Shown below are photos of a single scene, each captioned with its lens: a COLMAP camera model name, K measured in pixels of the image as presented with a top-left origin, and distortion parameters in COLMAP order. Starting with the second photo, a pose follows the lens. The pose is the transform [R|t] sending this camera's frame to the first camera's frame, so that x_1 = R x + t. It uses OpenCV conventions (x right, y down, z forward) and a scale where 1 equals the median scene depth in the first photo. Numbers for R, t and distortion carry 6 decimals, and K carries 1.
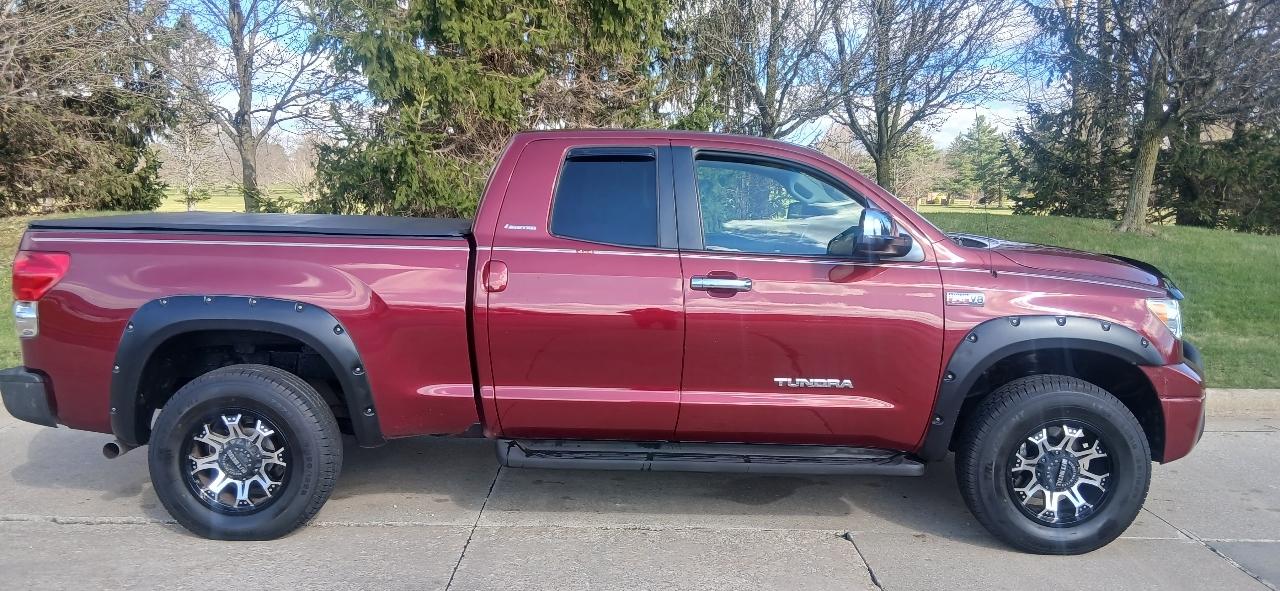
lens RADIAL K [[963.3, 0, 639.6], [0, 963.3, 294.4], [0, 0, 1]] dist [0.116543, -0.199681]
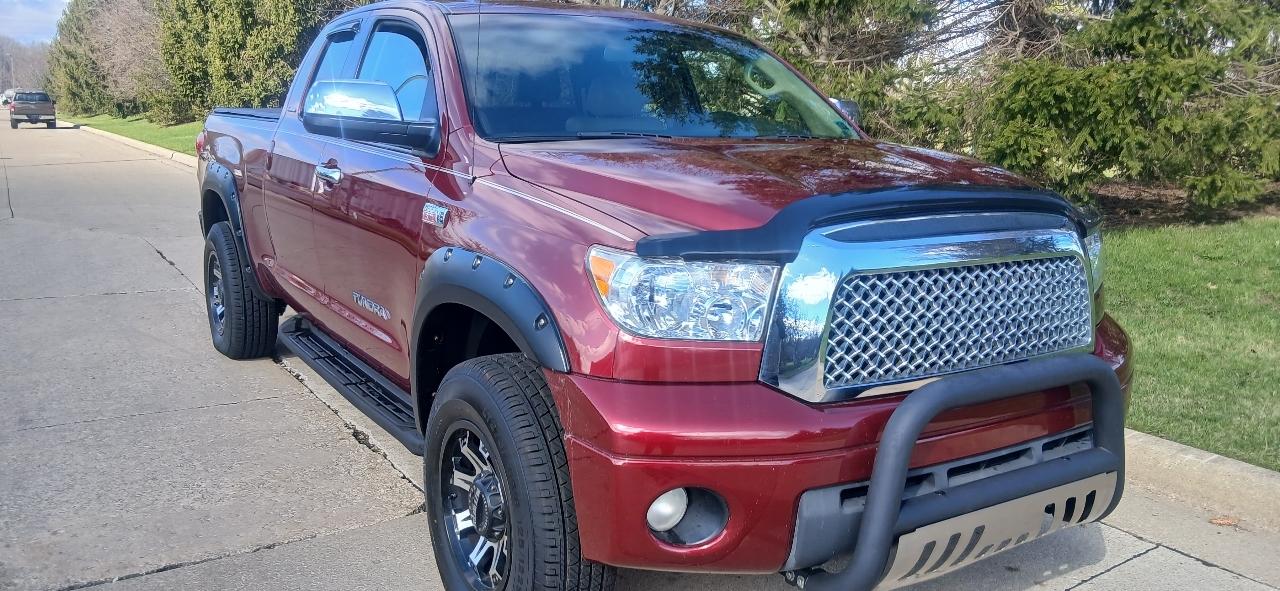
lens RADIAL K [[975.3, 0, 643.9], [0, 975.3, 294.9], [0, 0, 1]] dist [0.119787, -0.200679]
pose [[0.550499, 0.149863, -0.821275, 0.972129], [-0.103532, 0.988417, 0.110965, -0.030762], [0.828391, 0.023942, 0.559638, 0.730946]]
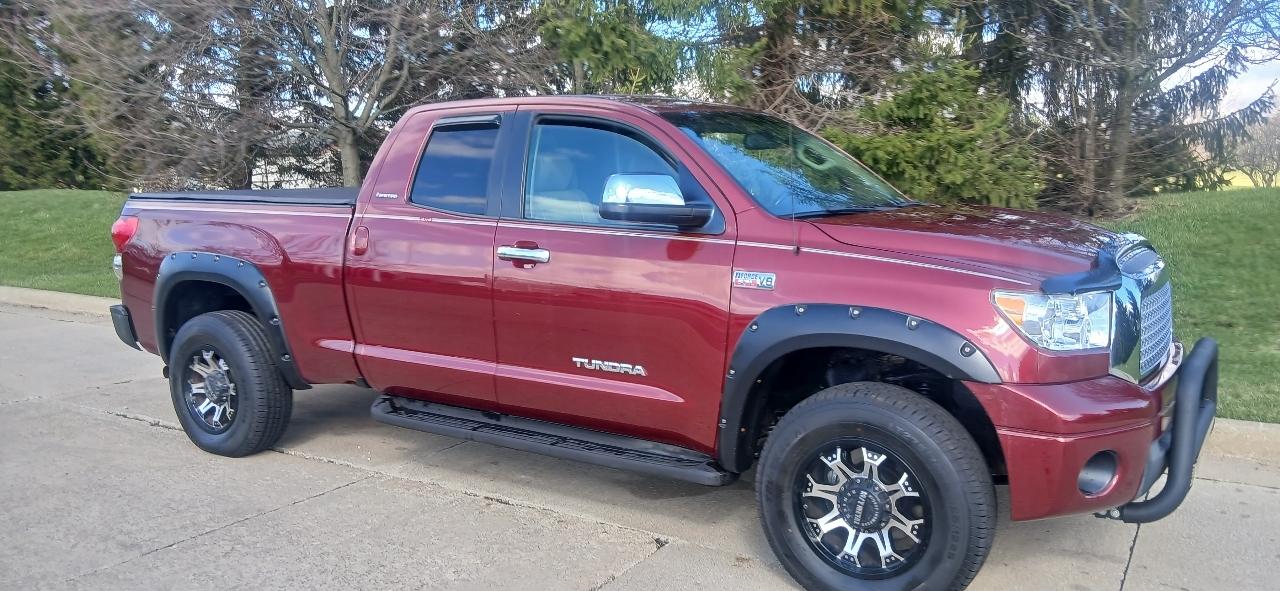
lens RADIAL K [[975.3, 0, 643.9], [0, 975.3, 294.9], [0, 0, 1]] dist [0.119787, -0.200679]
pose [[0.845242, 0.048960, -0.532137, 0.689234], [-0.039923, 0.998797, 0.028482, -0.002540], [0.532891, -0.002829, 0.846179, 0.244171]]
